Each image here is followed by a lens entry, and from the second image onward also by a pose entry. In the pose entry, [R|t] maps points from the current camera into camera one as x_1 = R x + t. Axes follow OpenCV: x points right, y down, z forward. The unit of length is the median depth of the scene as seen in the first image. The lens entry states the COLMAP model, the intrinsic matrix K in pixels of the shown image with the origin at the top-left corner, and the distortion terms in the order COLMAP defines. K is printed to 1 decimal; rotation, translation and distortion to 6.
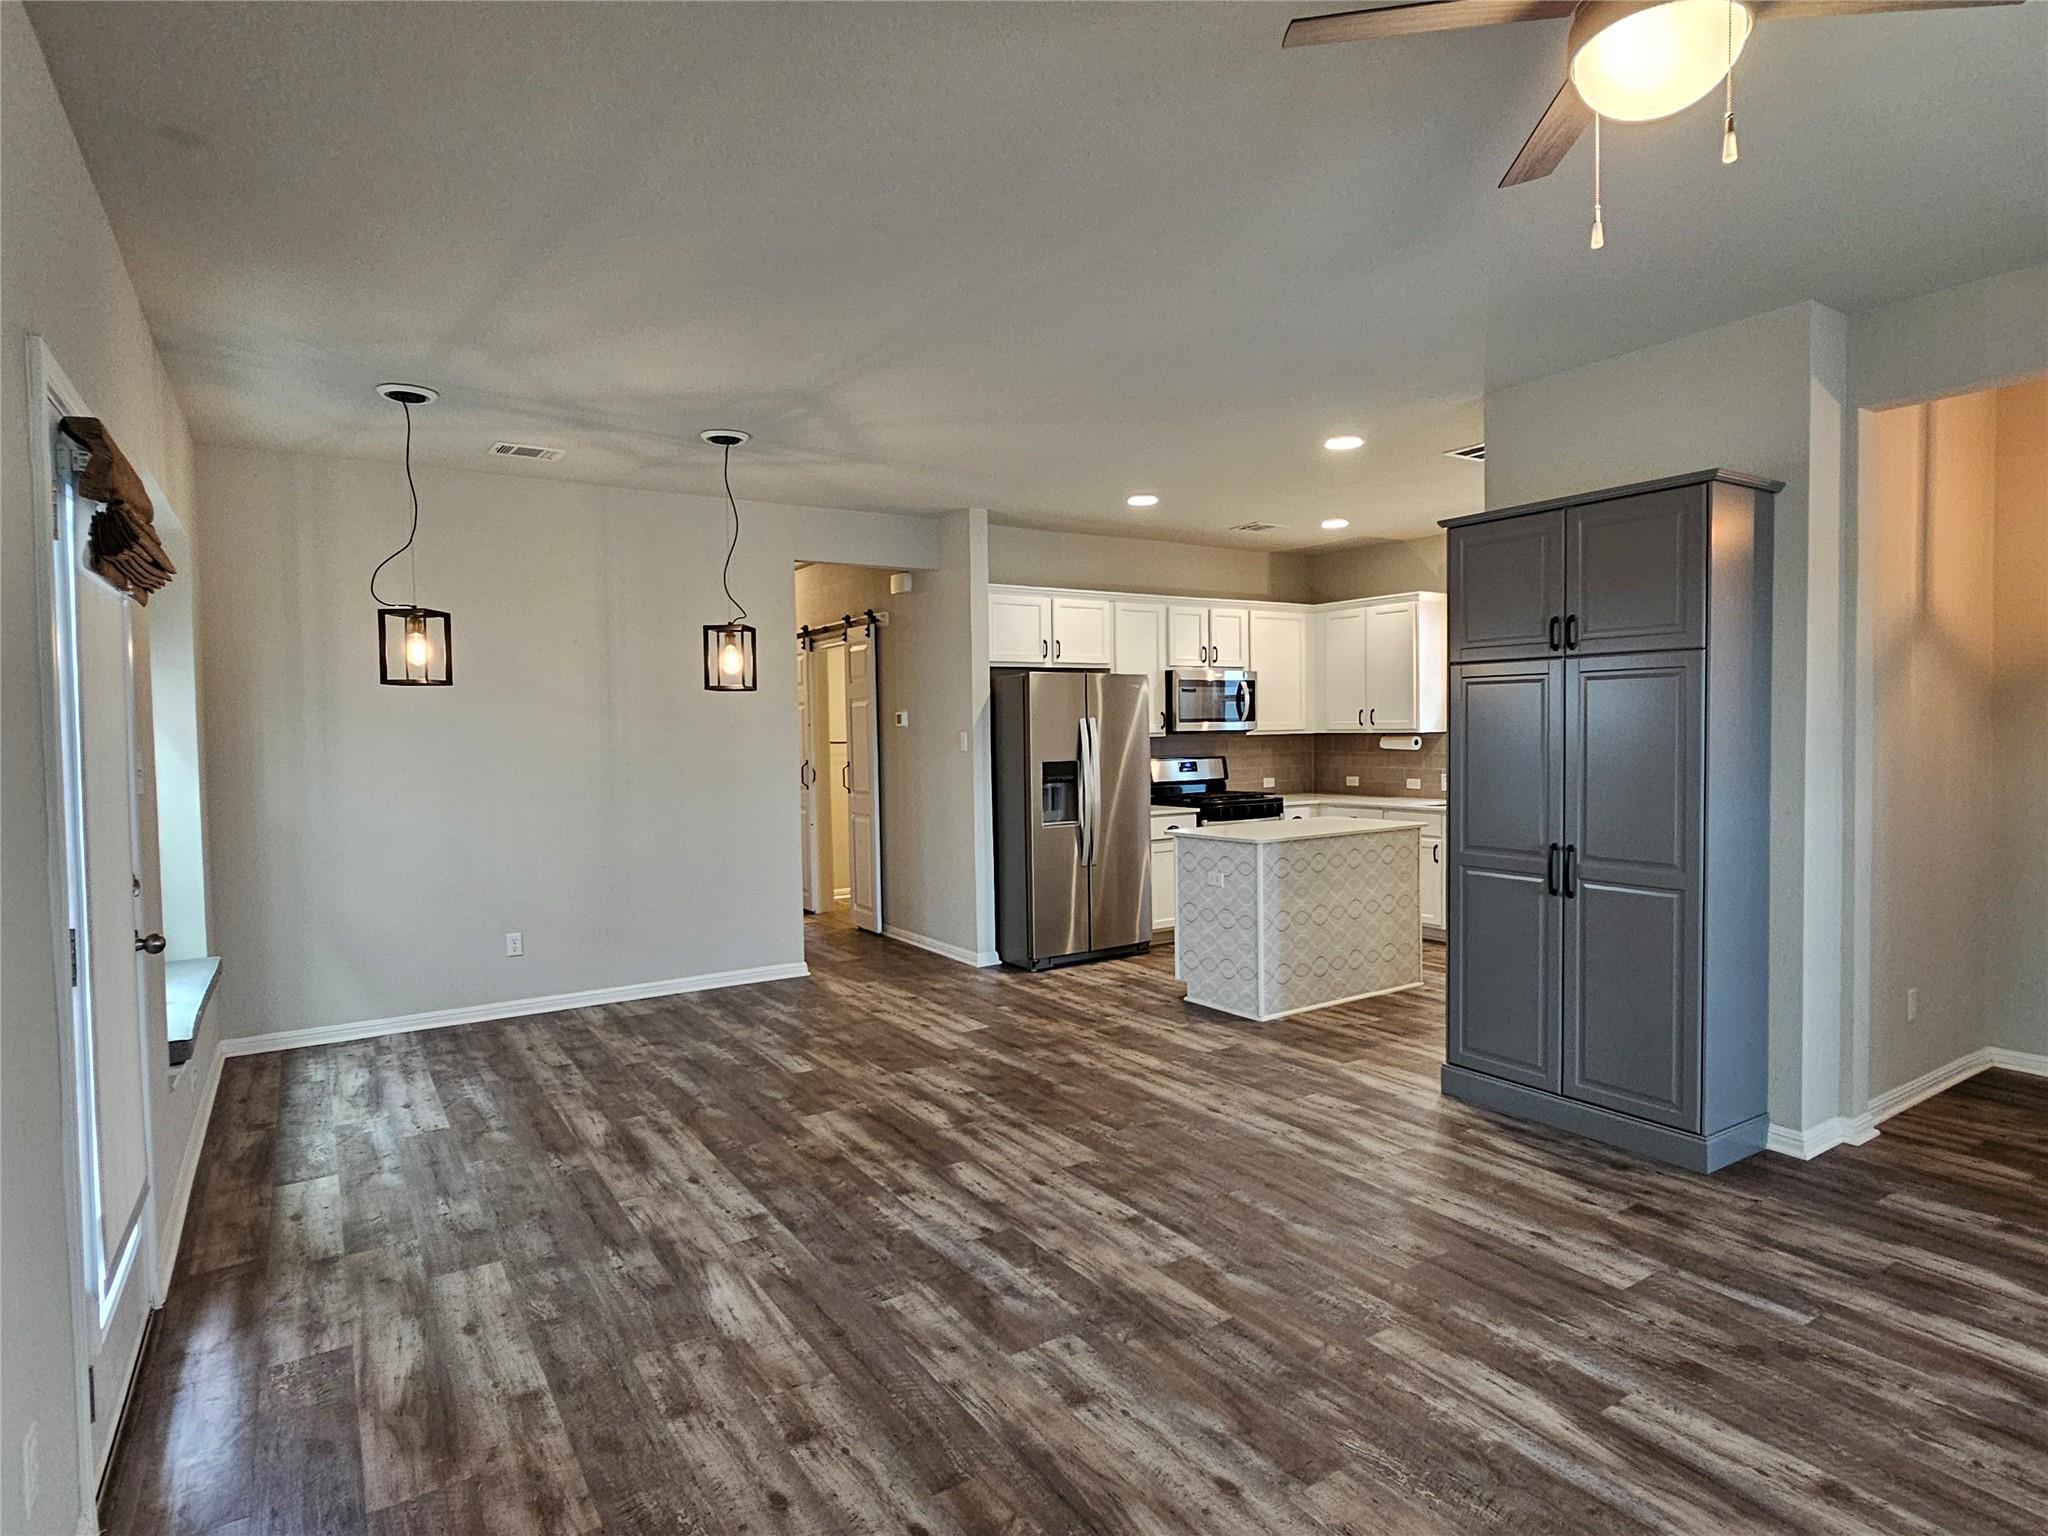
lens RADIAL K [[1103.4, 0, 1021.2], [0, 1103.4, 766.5], [0, 0, 1]] dist [-0.006002, 0.002669]
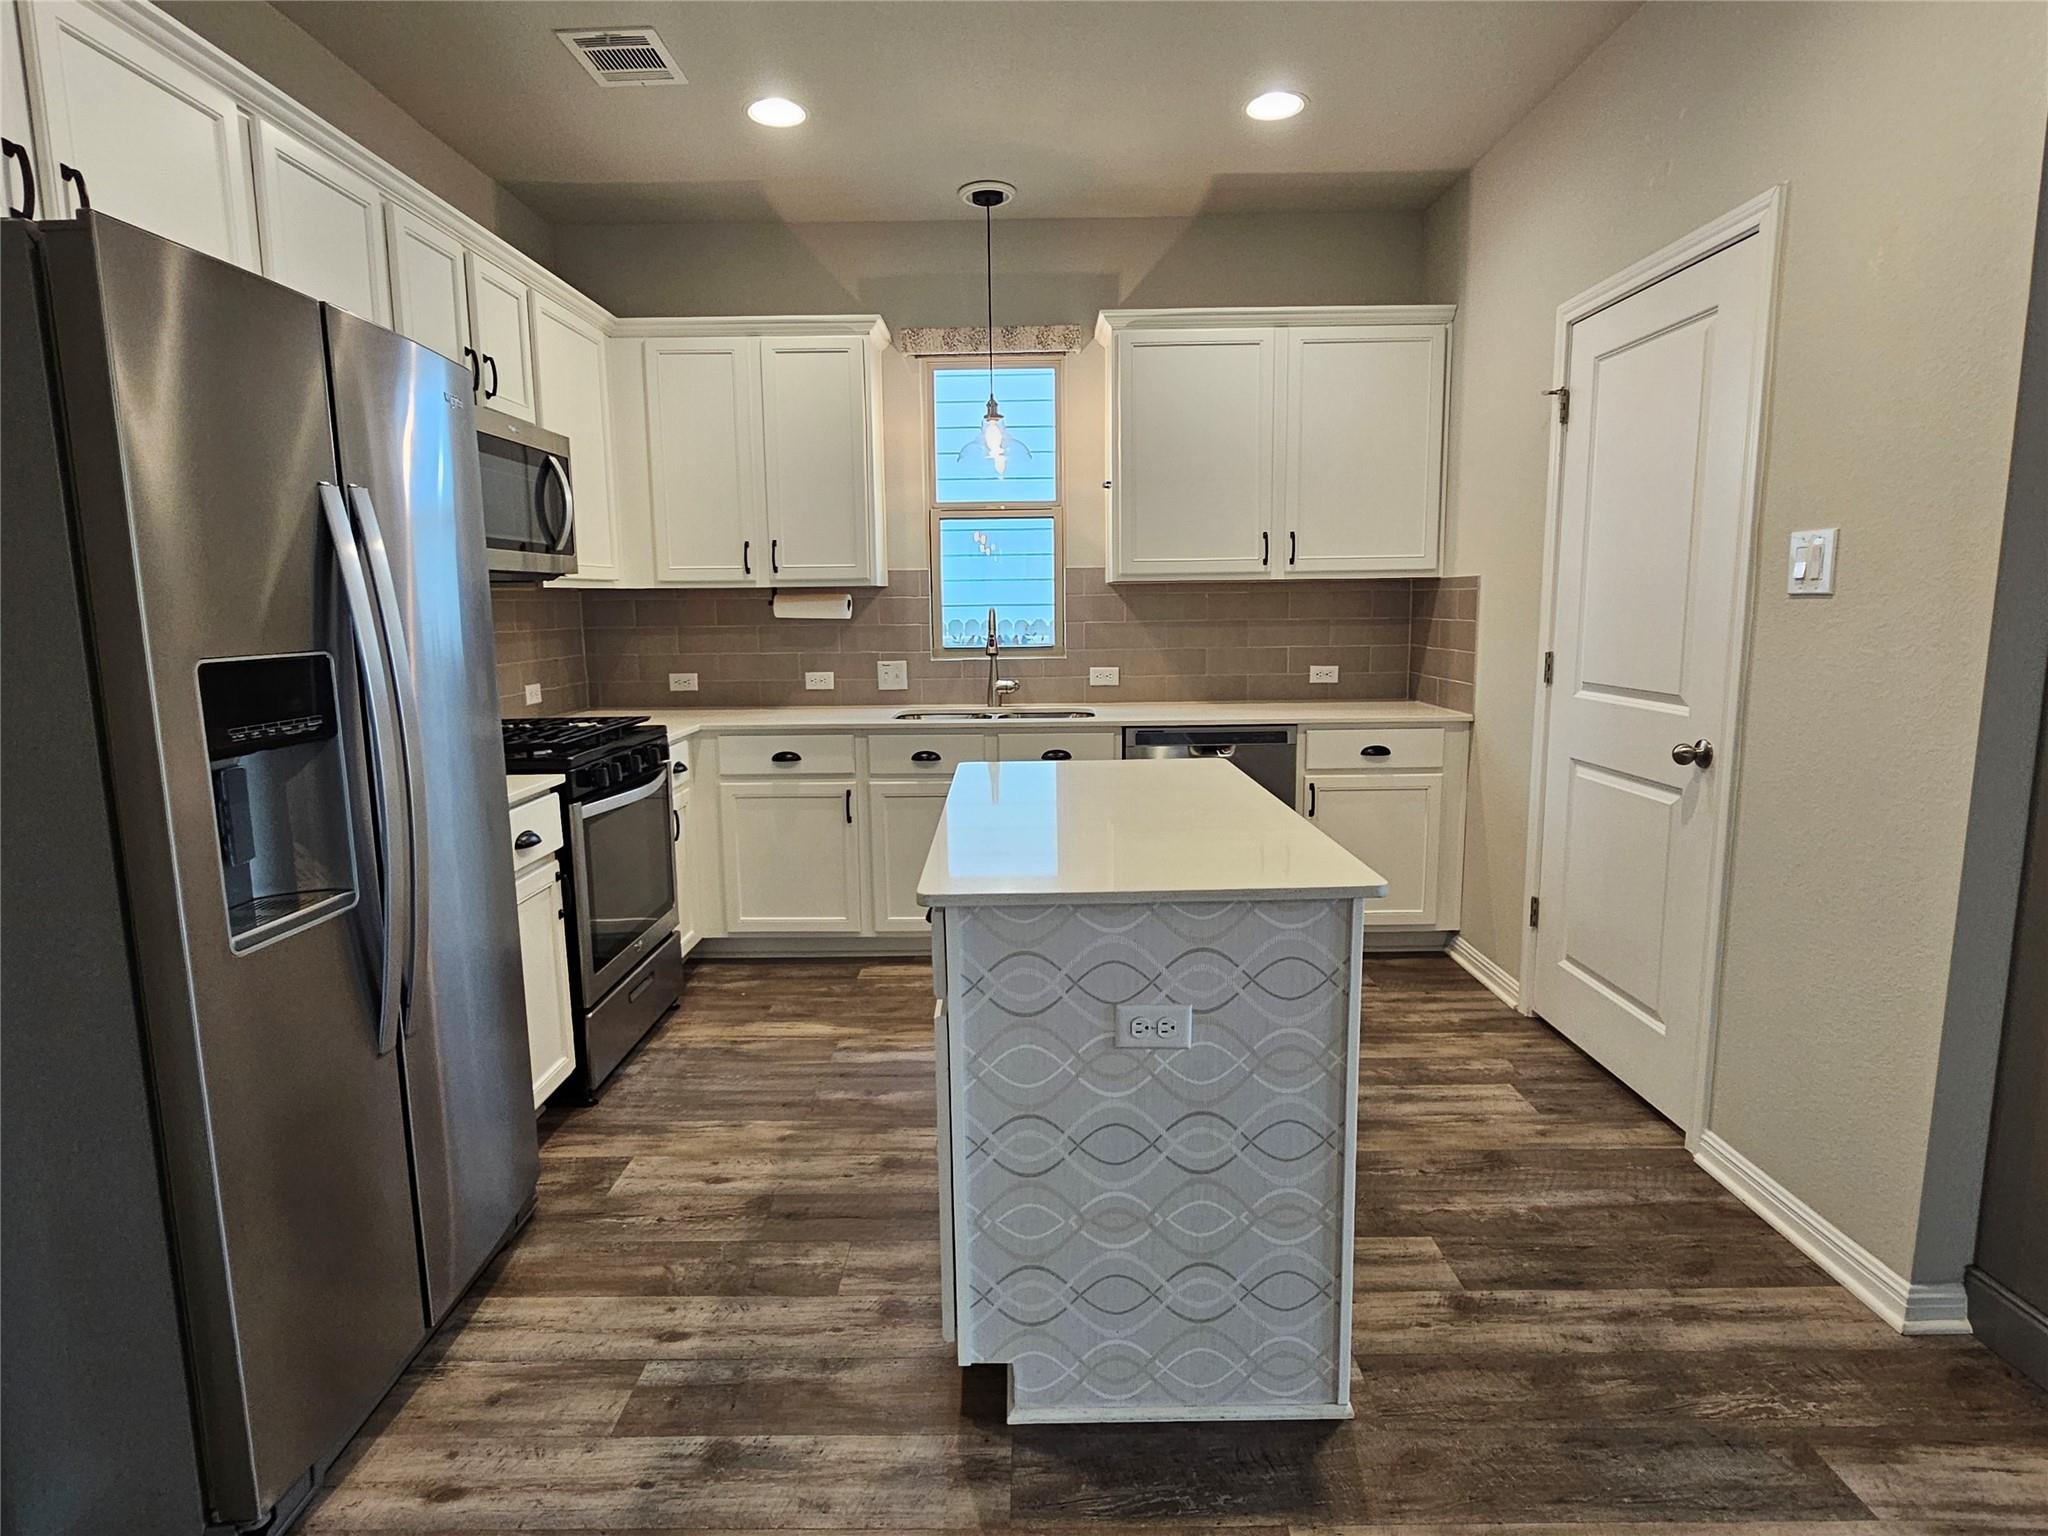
lens RADIAL K [[1103.4, 0, 1024.9], [0, 1103.4, 768.3], [0, 0, 1]] dist [-0.006002, 0.002669]
pose [[0.548347, -0.117412, 0.827967, -0.105768], [0.033375, 0.992378, 0.118623, -0.005744], [-0.835585, -0.037414, 0.548086, 1.096327]]
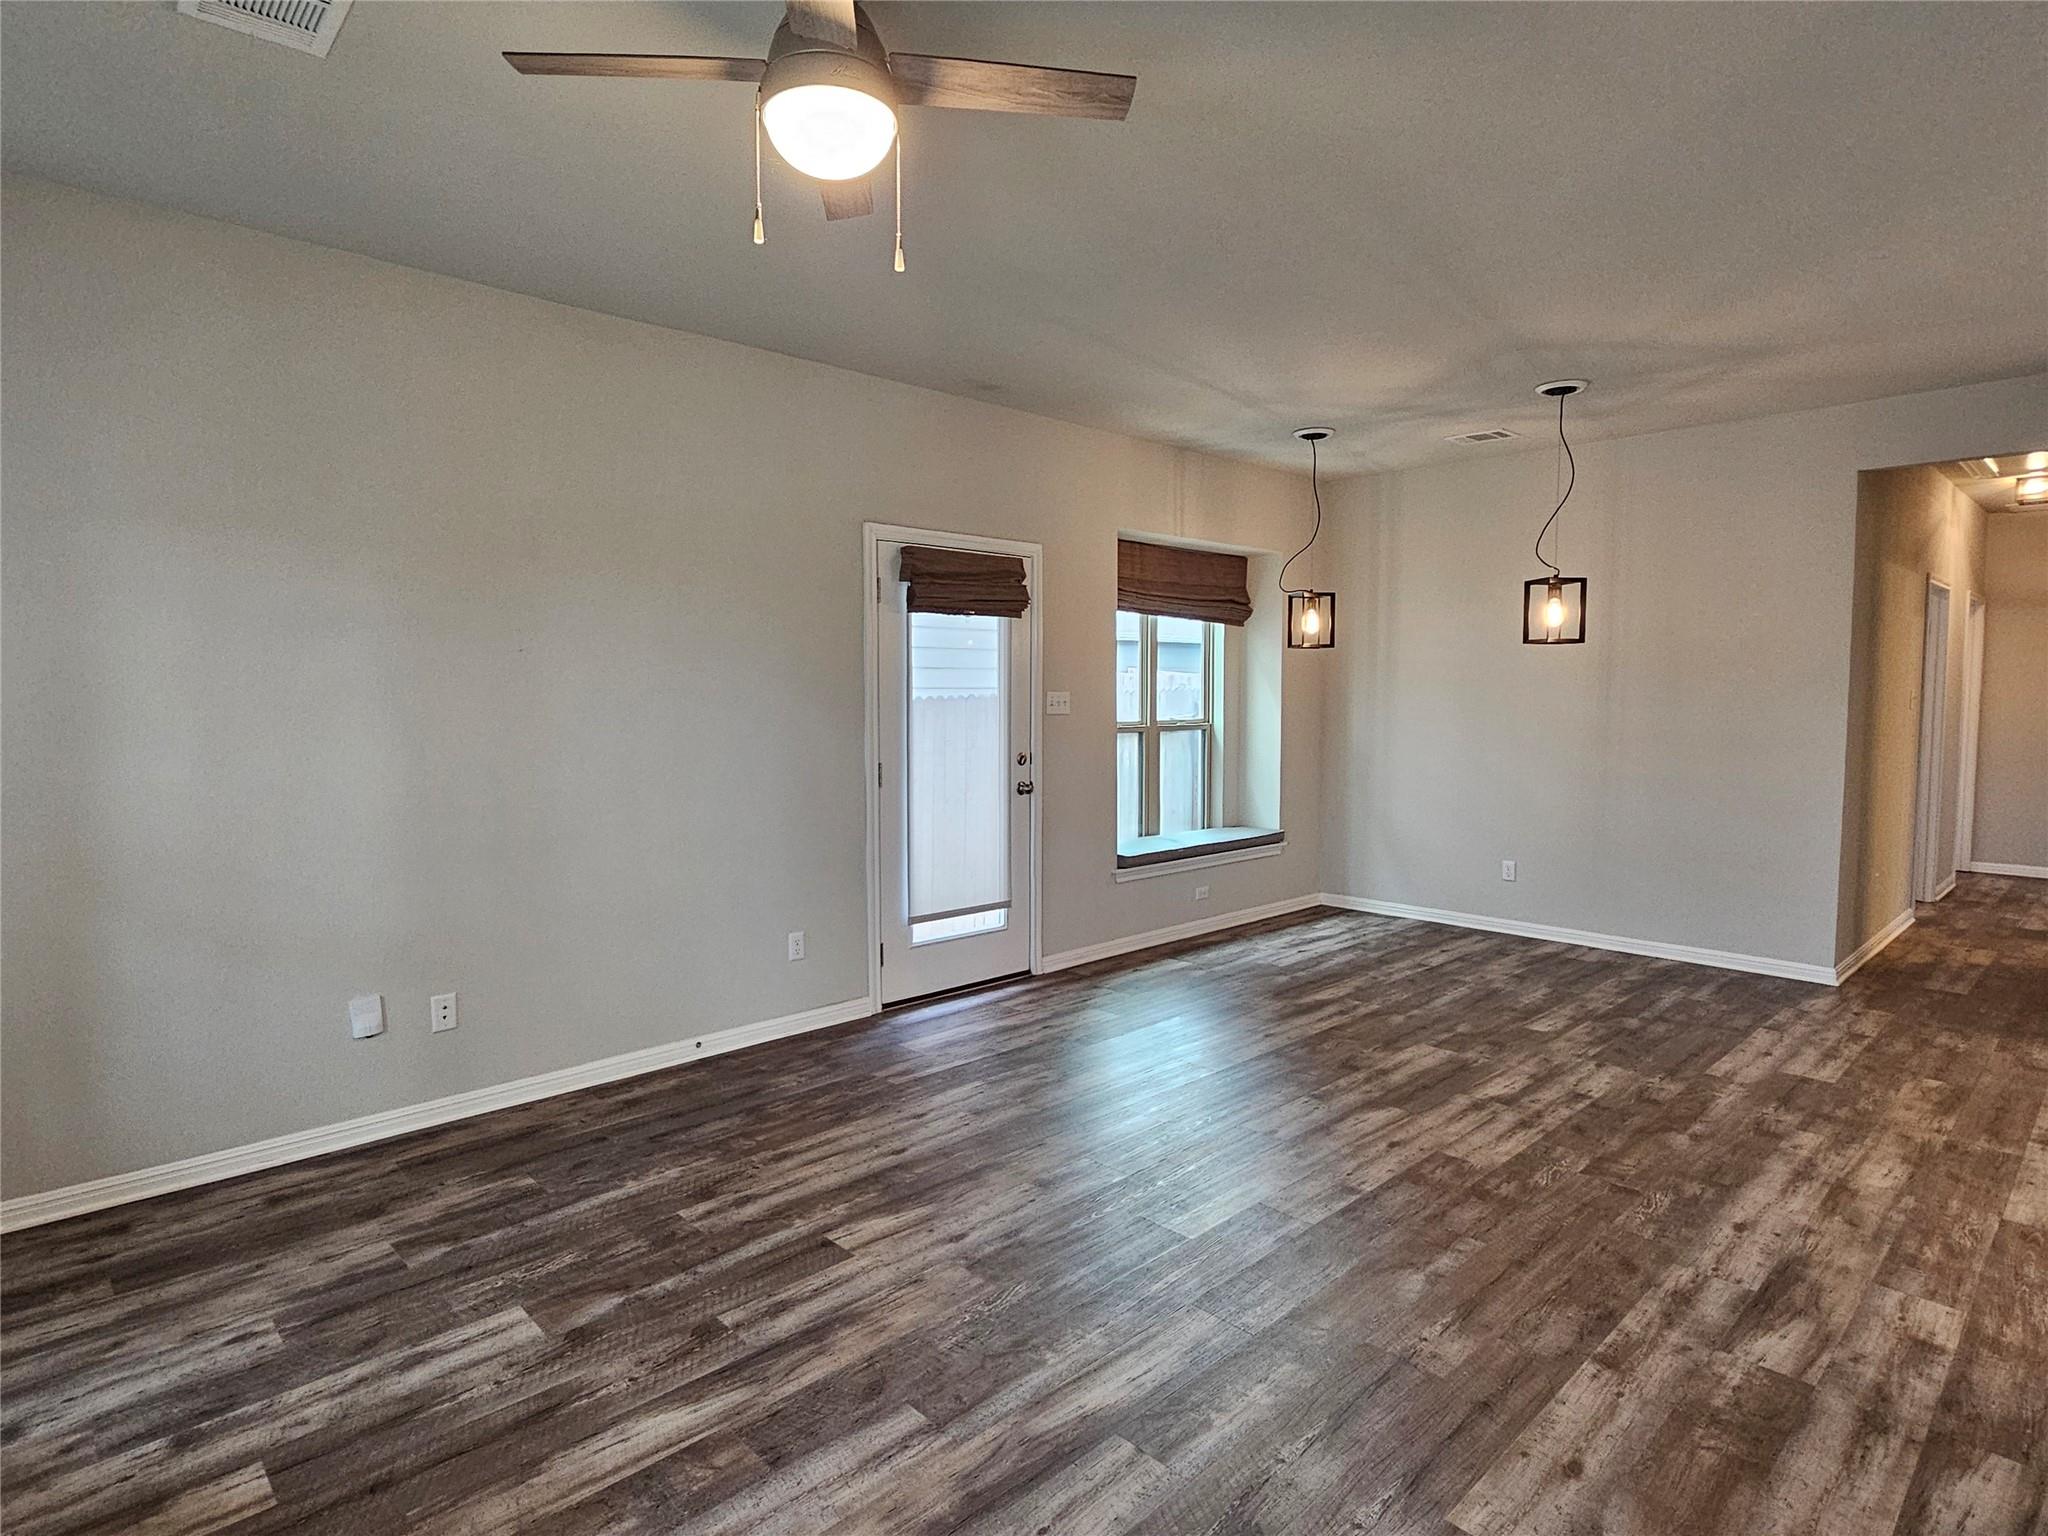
lens RADIAL K [[1103.4, 0, 1025.7], [0, 1103.4, 766.0], [0, 0, 1]] dist [-0.006002, 0.002669]
pose [[0.183383, 0.082995, -0.979532, 0.706068], [-0.035072, 0.996348, 0.077854, -0.021004], [0.982416, 0.020077, 0.185624, 0.383107]]
